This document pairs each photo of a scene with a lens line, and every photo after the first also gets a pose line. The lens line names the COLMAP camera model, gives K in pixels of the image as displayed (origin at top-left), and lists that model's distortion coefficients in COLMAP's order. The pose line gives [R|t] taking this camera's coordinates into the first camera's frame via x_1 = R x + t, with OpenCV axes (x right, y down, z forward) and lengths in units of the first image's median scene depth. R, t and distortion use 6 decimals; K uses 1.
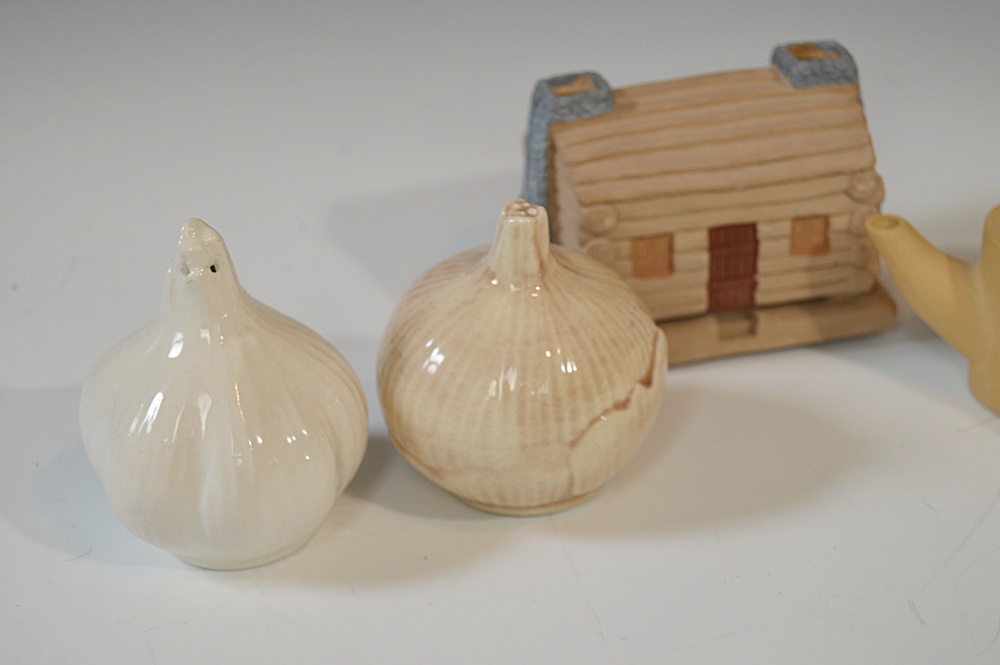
lens RADIAL K [[2295.5, 0, 500.0], [0, 2295.5, 332.5], [0, 0, 1]] dist [-0.030124, 0.160354]
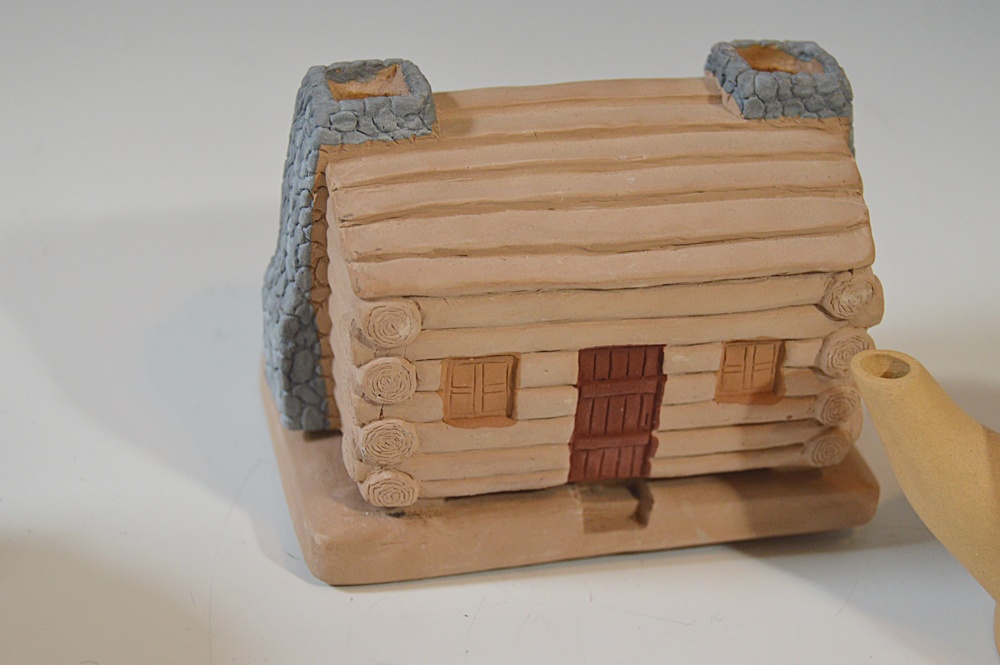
lens RADIAL K [[2044.5, 0, 500.0], [0, 2044.5, 332.5], [0, 0, 1]] dist [-0.028158, -0.039142]
pose [[0.995584, 0.077156, 0.053482, 0.042515], [-0.078429, 0.996674, 0.022121, -0.058997], [-0.051597, -0.026218, 0.998324, 0.483632]]
